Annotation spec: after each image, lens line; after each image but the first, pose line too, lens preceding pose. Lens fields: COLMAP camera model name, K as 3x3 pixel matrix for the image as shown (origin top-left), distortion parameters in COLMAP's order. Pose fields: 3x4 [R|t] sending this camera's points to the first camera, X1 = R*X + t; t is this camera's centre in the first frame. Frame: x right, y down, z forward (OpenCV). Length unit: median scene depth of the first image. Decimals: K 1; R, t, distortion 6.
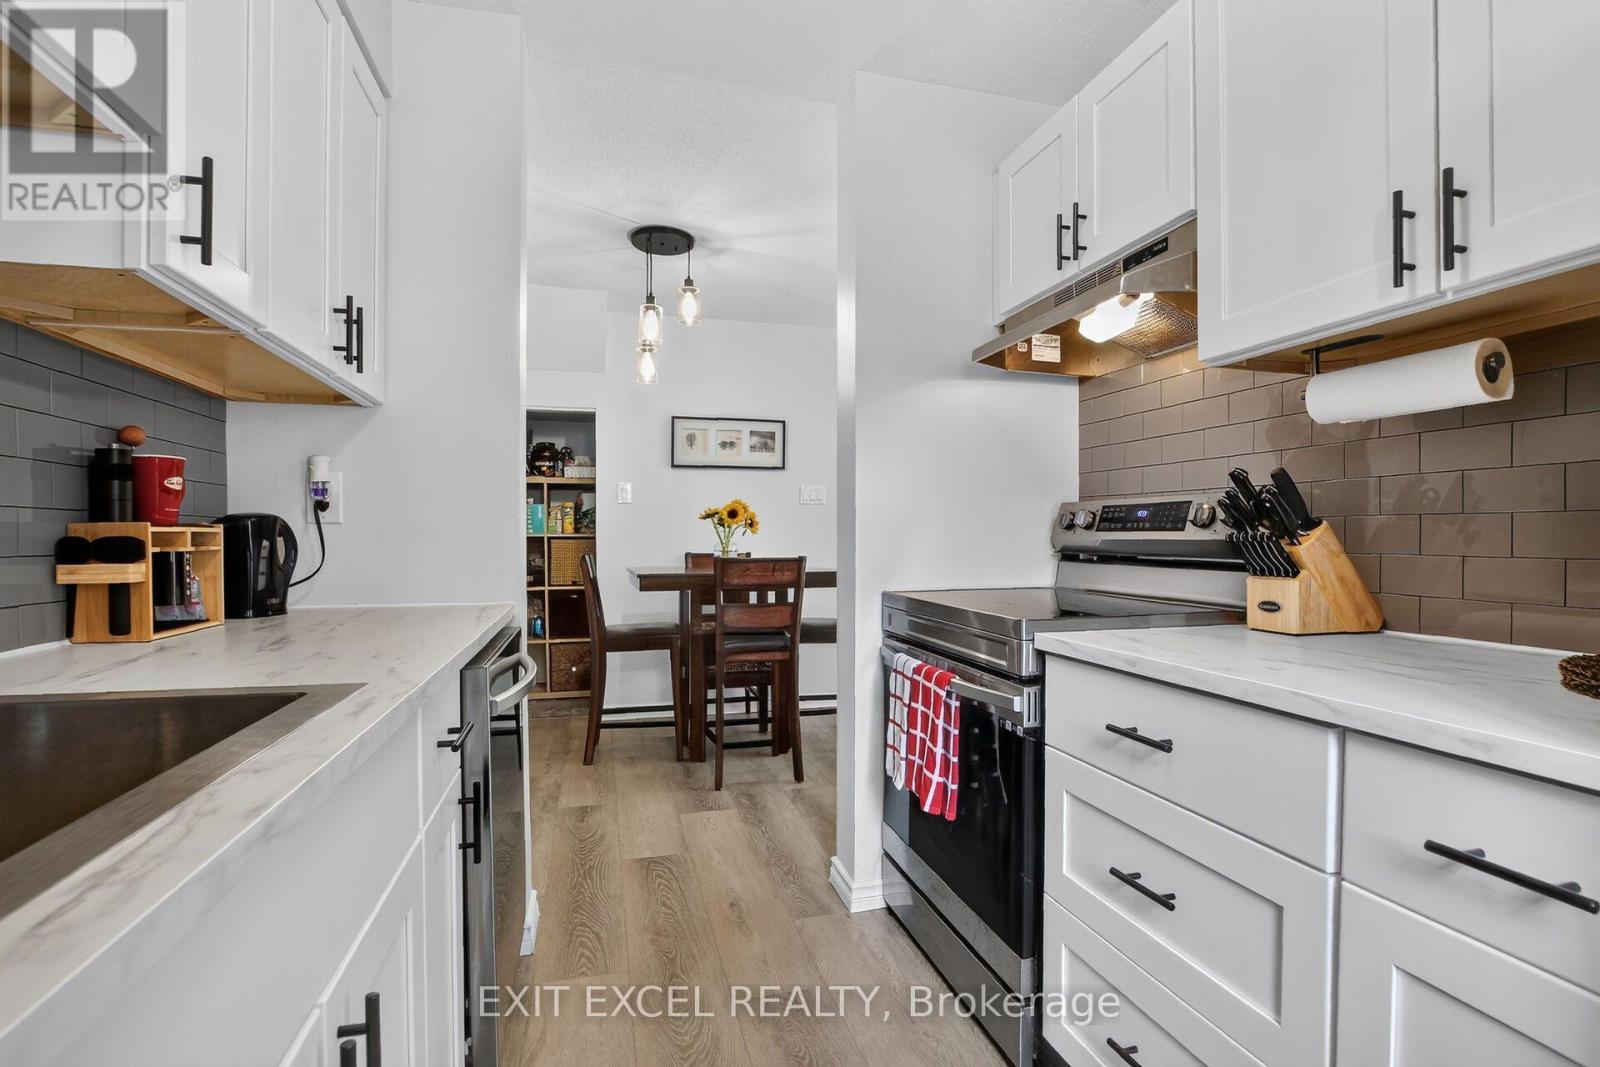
lens RADIAL K [[759.5, 0, 801.1], [0, 759.5, 540.7], [0, 0, 1]] dist [-0.034422, 0.009273]
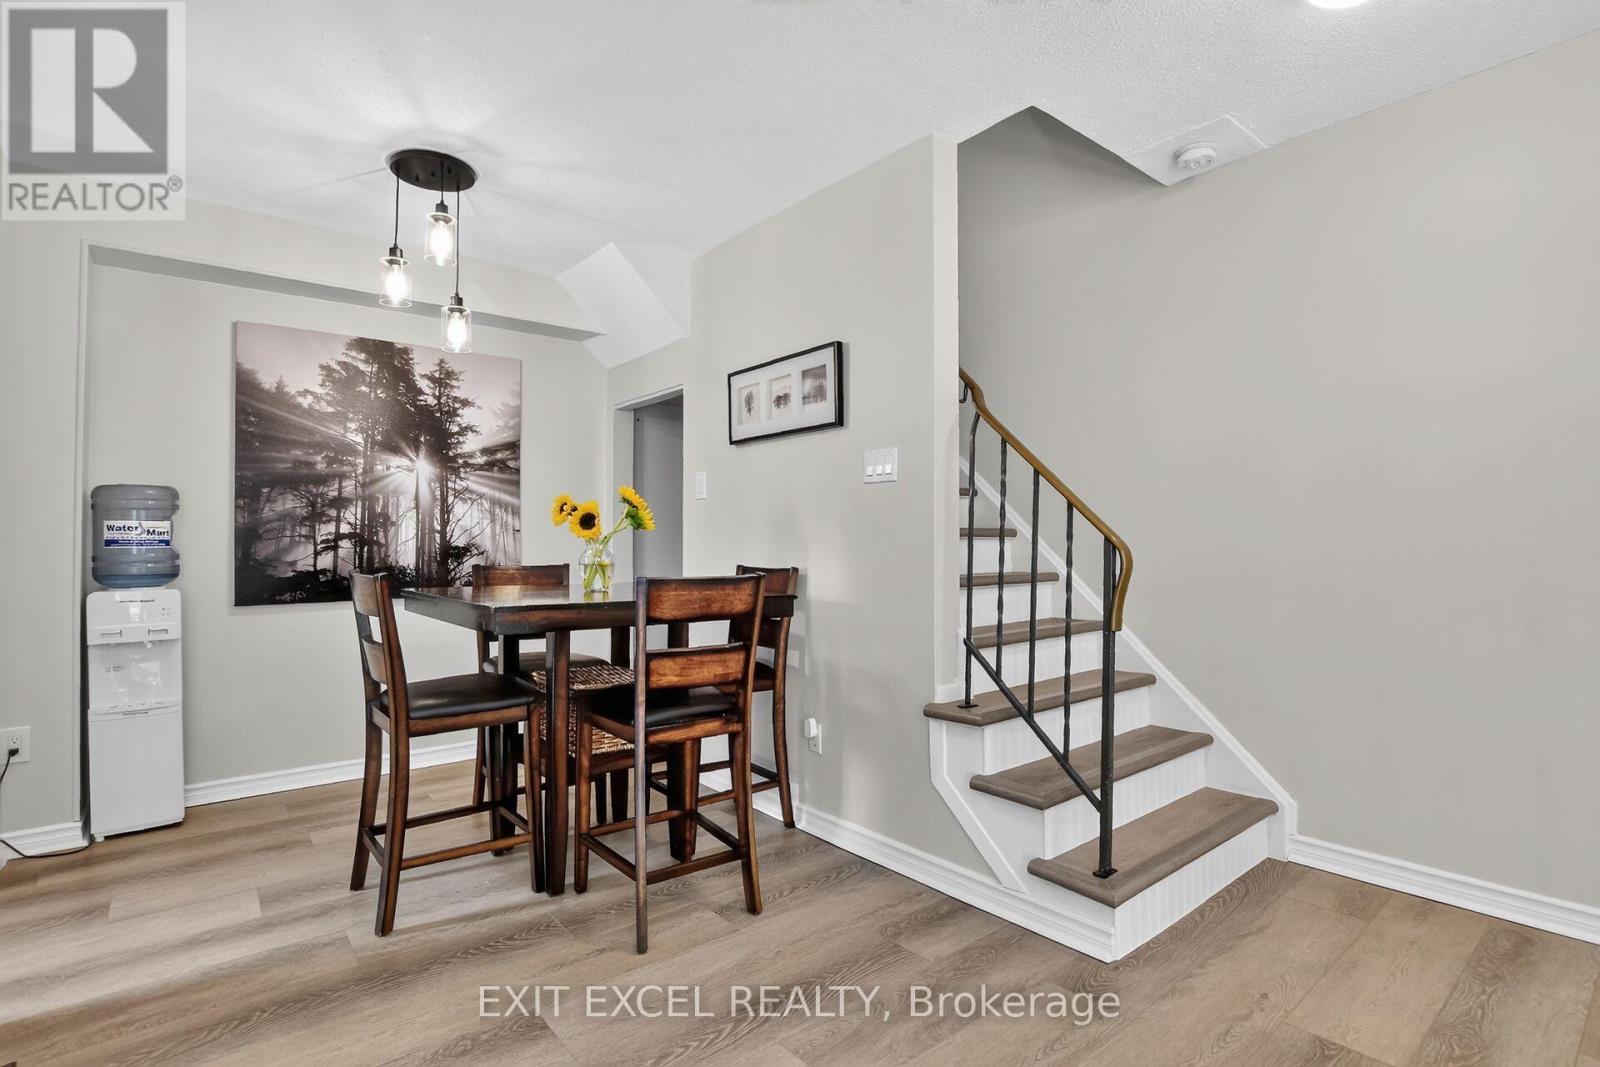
lens RADIAL K [[783.7, 0, 802.9], [0, 783.7, 534.3], [0, 0, 1]] dist [-0.037129, 0.010130]
pose [[0.418838, -0.011339, -0.907990, 1.114685], [0.002870, 0.999934, -0.011164, -0.009255], [0.908057, 0.002070, 0.418842, 1.589616]]
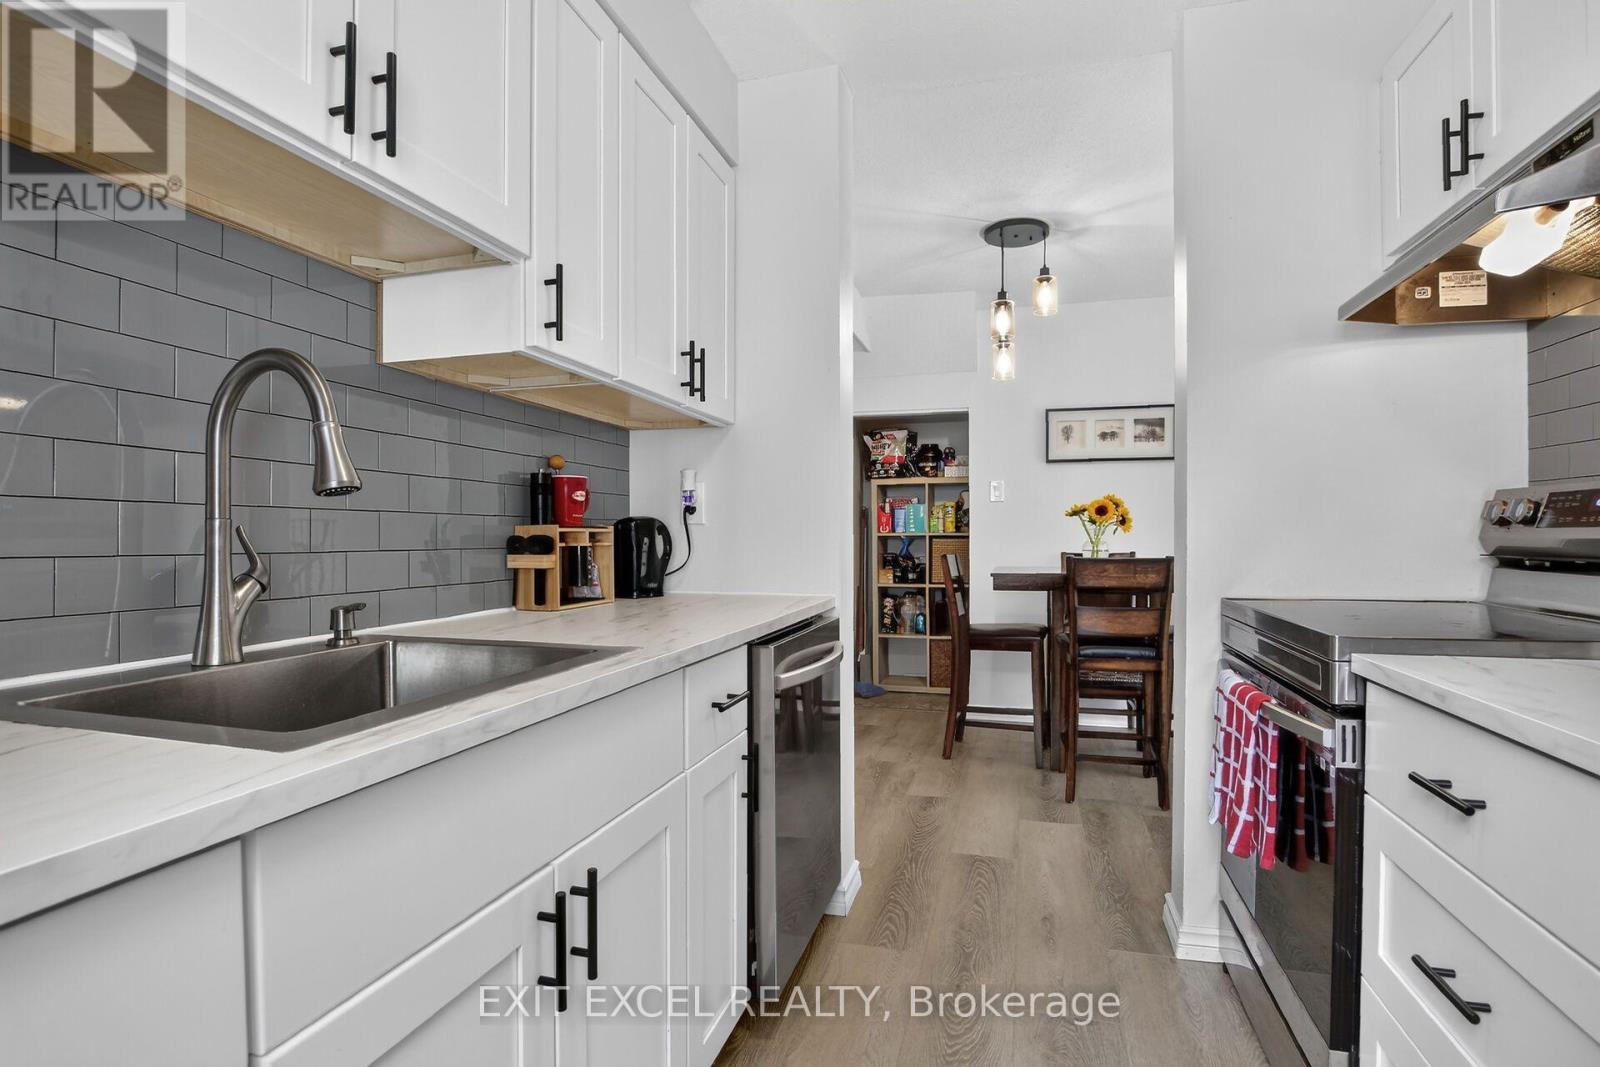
lens RADIAL K [[783.7, 0, 802.9], [0, 783.7, 534.3], [0, 0, 1]] dist [-0.037129, 0.010130]
pose [[0.859085, -0.001183, -0.511832, 0.148892], [-0.002156, 0.999980, -0.005930, 0.000227], [0.511829, 0.006198, 0.859065, -0.009455]]
